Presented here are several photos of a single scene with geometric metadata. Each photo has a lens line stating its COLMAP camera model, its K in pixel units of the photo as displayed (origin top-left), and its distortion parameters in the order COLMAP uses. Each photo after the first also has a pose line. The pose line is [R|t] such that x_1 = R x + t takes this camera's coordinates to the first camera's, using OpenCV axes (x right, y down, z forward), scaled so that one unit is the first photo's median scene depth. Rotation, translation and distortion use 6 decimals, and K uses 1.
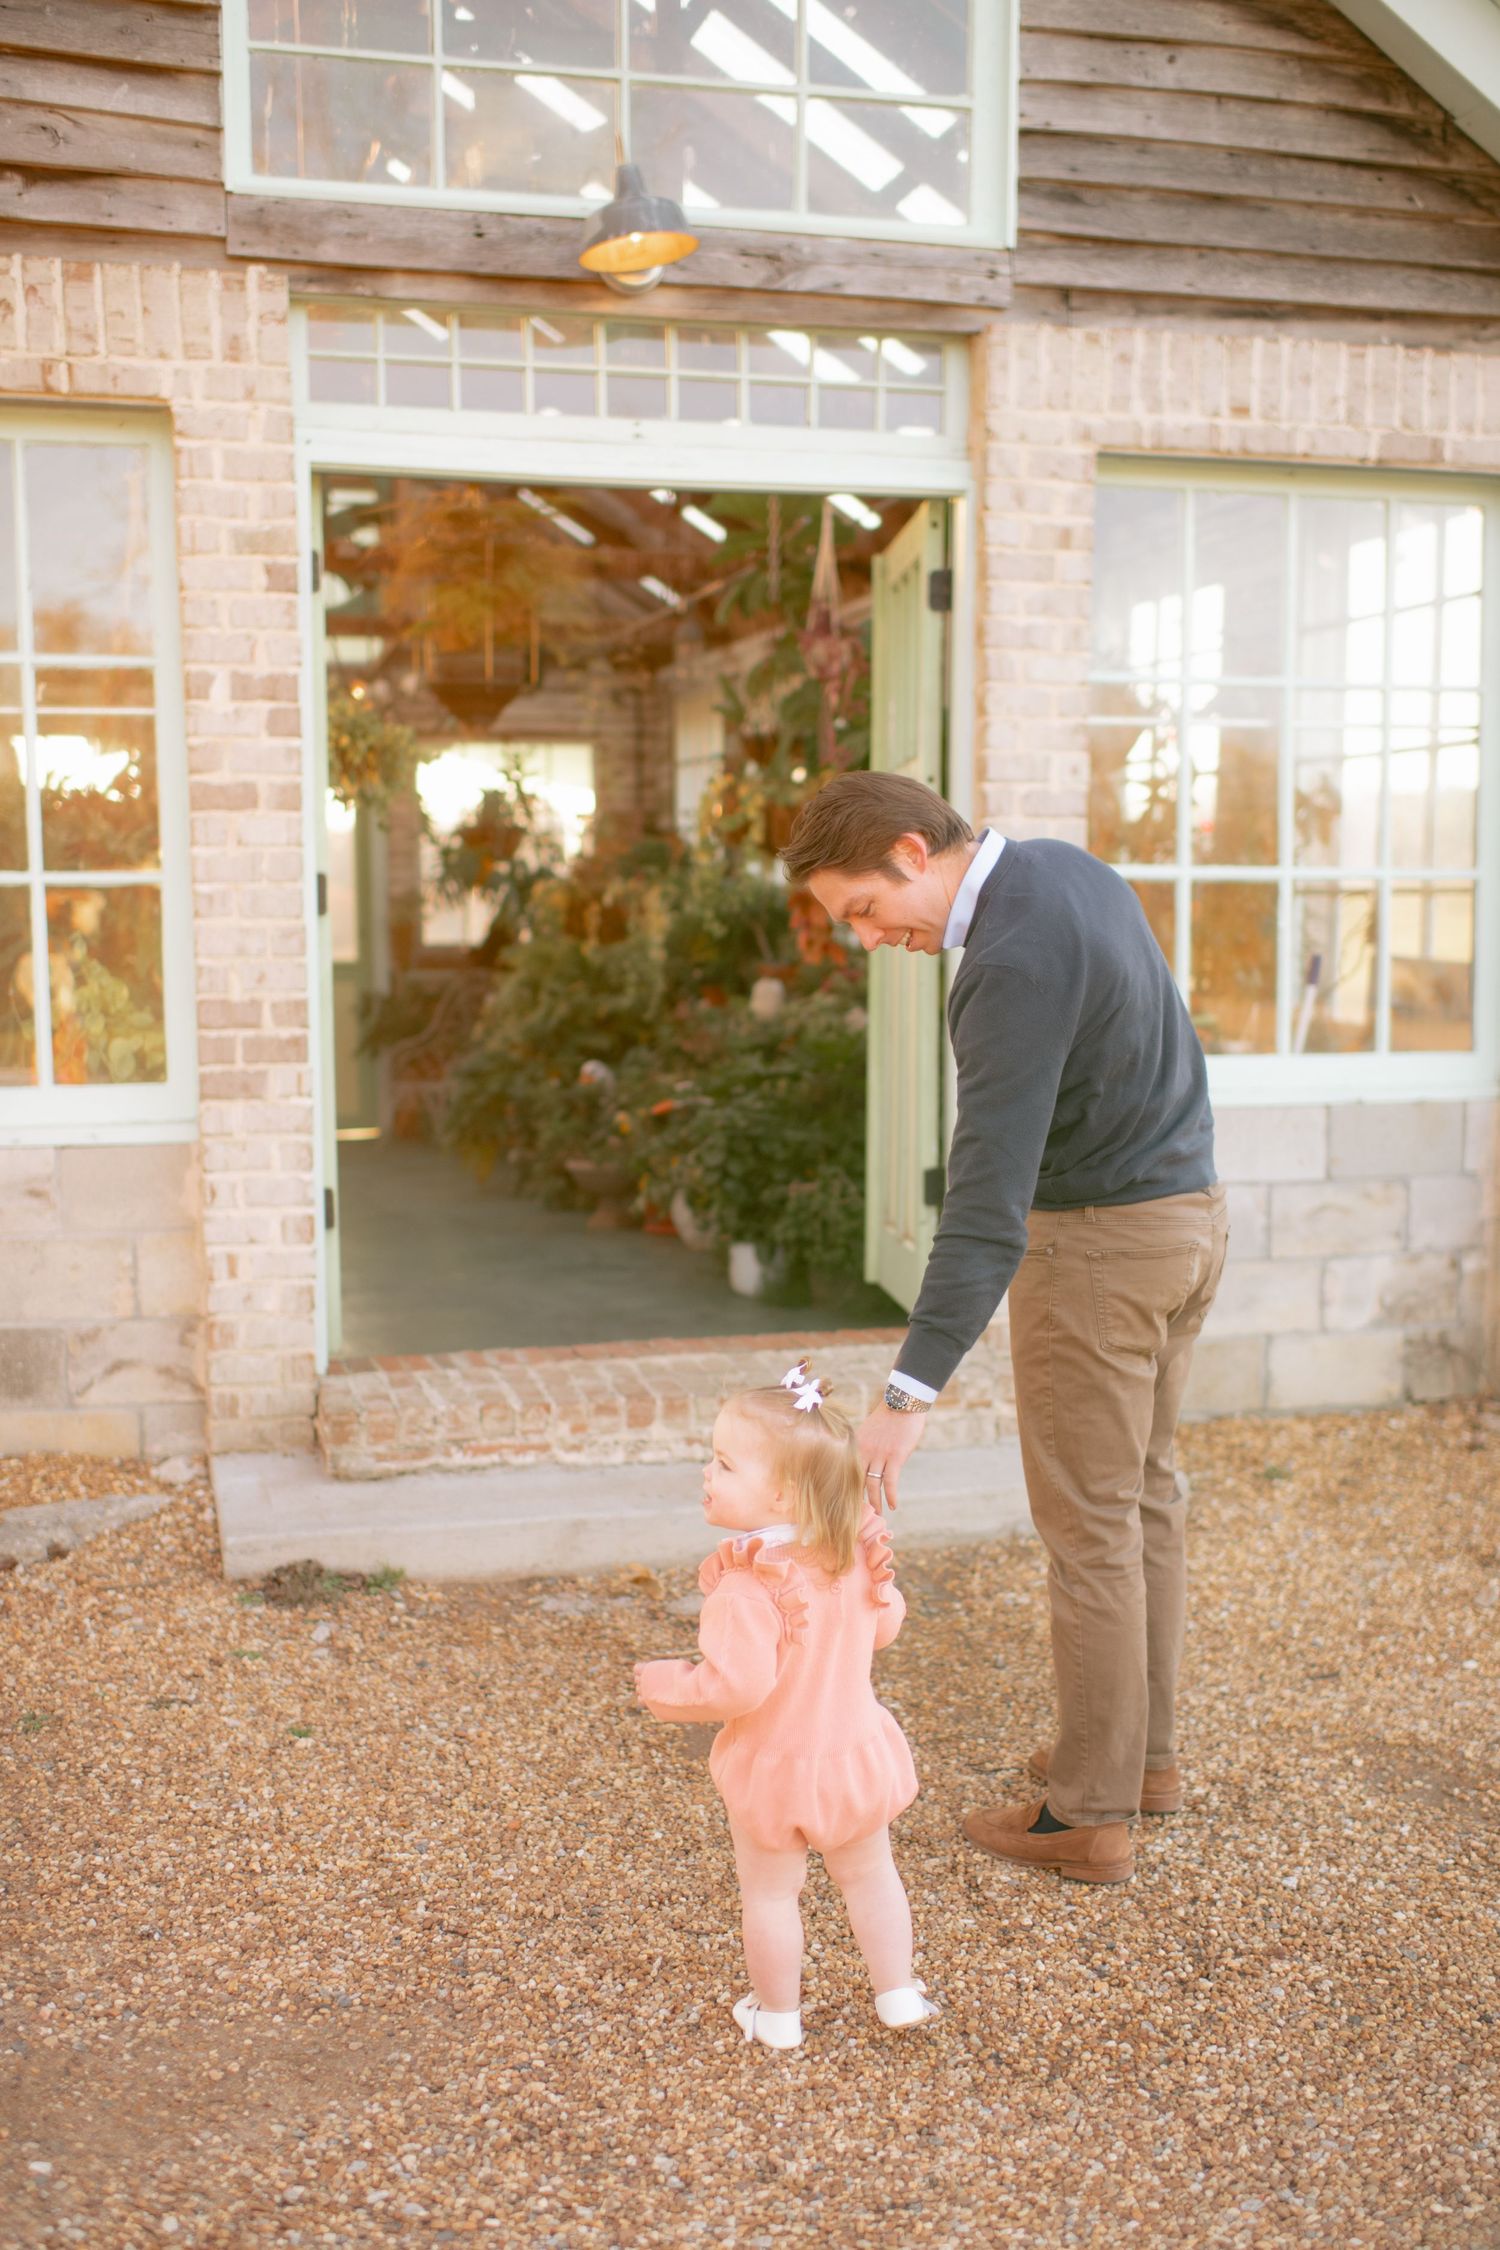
lens RADIAL K [[2341.8, 0, 746.5], [0, 2341.8, 1141.4], [0, 0, 1]] dist [-0.069016, 0.135429]
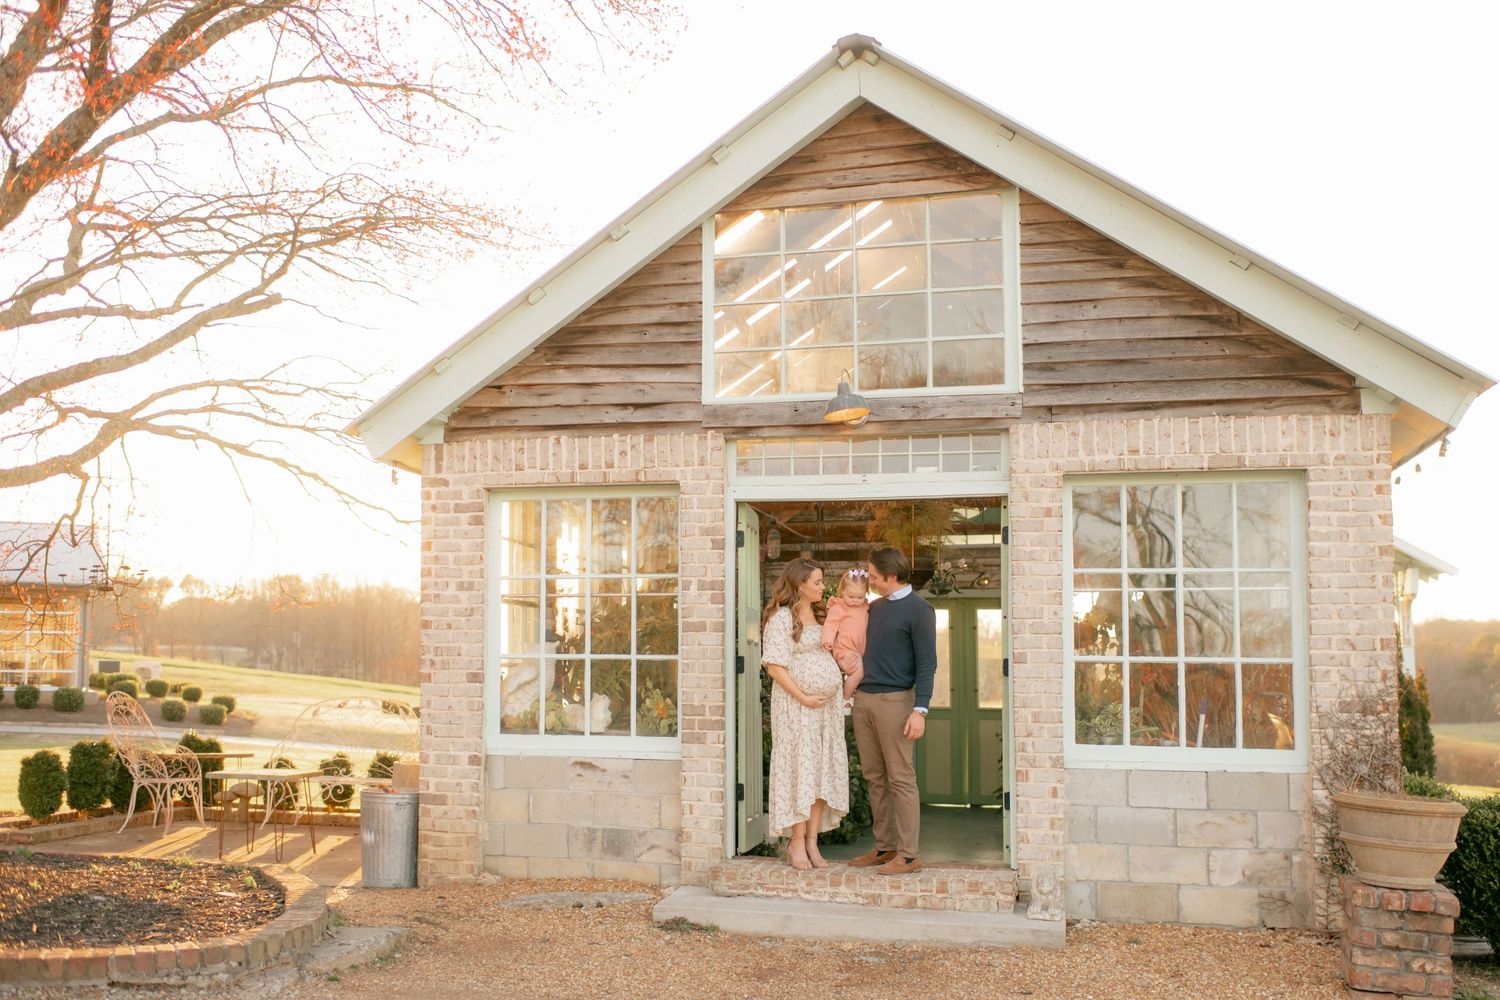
lens RADIAL K [[1591.4, 0, 622.2], [0, 1591.4, 502.4], [0, 0, 1]] dist [-0.045759, 0.033059]
pose [[0.852711, -0.041933, -0.520697, 0.623427], [-0.068297, 0.979268, -0.190709, 0.060053], [0.517899, 0.198182, 0.832169, -0.542289]]
